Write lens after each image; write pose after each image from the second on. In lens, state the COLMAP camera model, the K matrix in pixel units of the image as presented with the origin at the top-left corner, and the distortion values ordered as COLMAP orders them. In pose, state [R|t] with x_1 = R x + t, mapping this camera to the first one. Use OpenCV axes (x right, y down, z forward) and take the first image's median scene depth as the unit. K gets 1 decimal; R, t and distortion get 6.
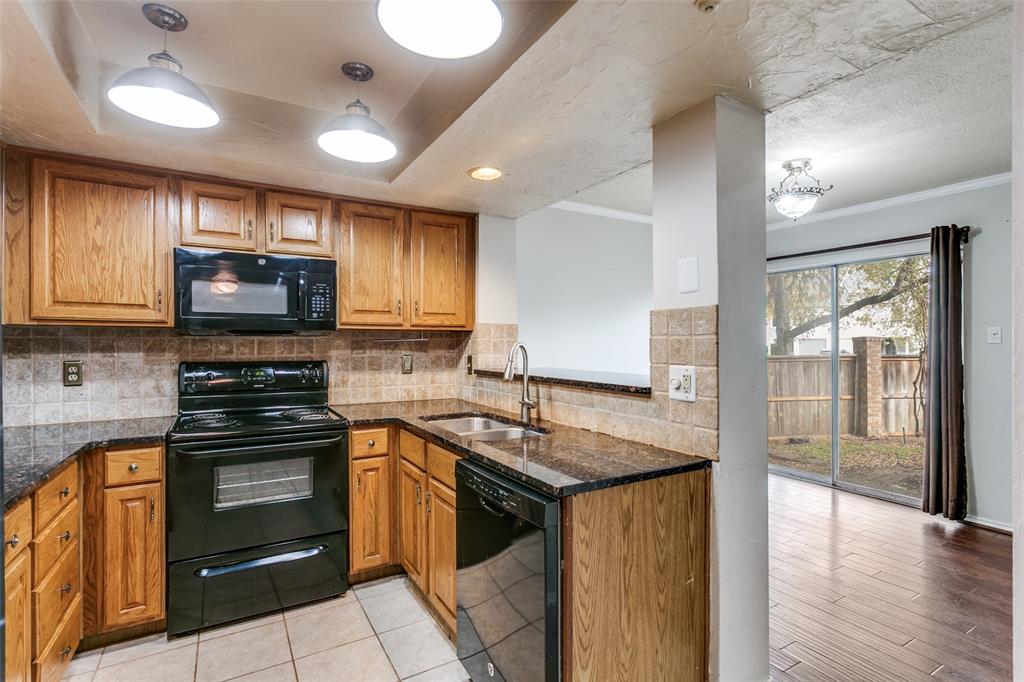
lens RADIAL K [[458.4, 0, 502.1], [0, 458.4, 341.9], [0, 0, 1]] dist [0.001485, 0.000849]
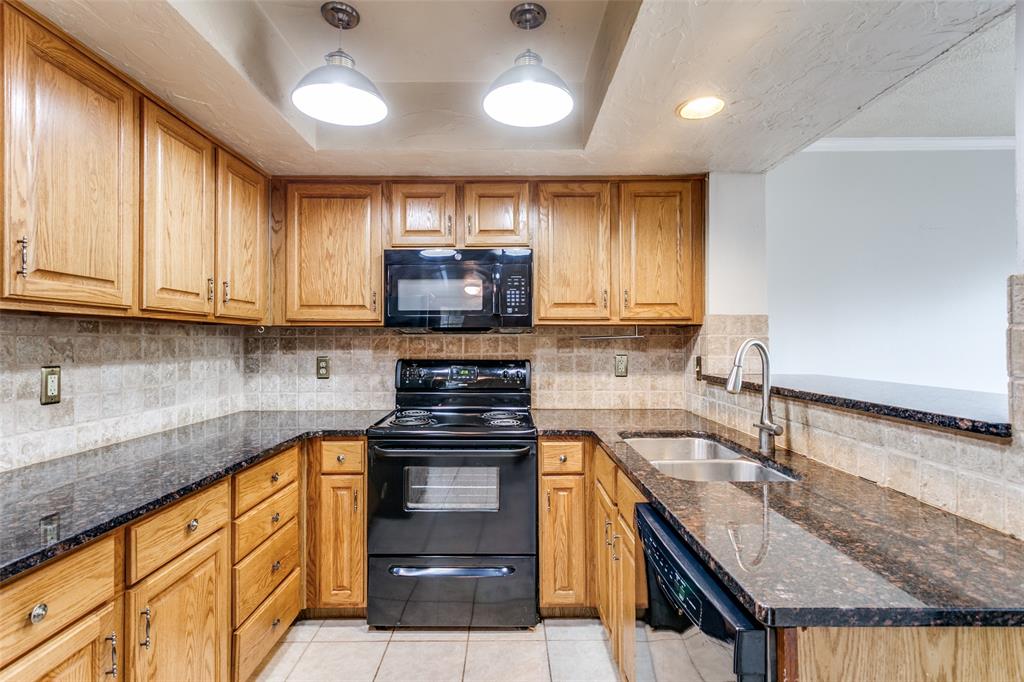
lens RADIAL K [[477.3, 0, 517.9], [0, 477.3, 337.7], [0, 0, 1]] dist [0.000078, 0.004210]
pose [[0.876376, -0.005543, -0.481595, 0.070048], [0.003187, 0.999979, -0.005709, 0.002116], [0.481617, 0.003468, 0.876375, 0.183624]]
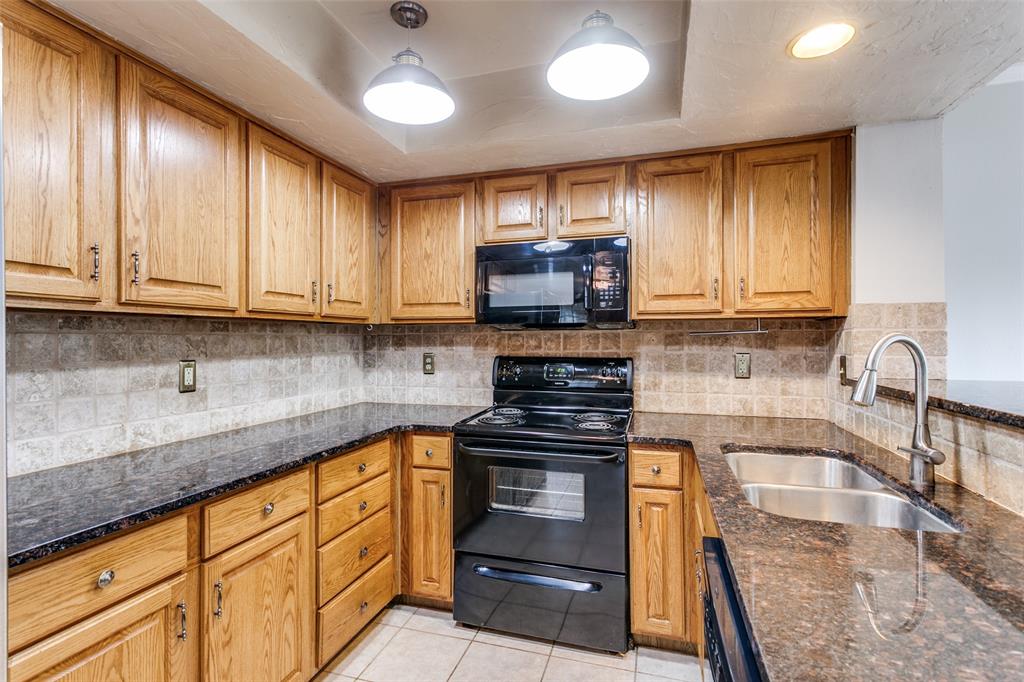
lens RADIAL K [[477.3, 0, 517.9], [0, 477.3, 337.7], [0, 0, 1]] dist [0.000078, 0.004210]
pose [[0.699098, -0.004455, -0.715012, 0.119634], [0.006835, 0.999977, 0.000453, 0.001913], [0.714993, -0.005204, 0.699112, 0.290801]]
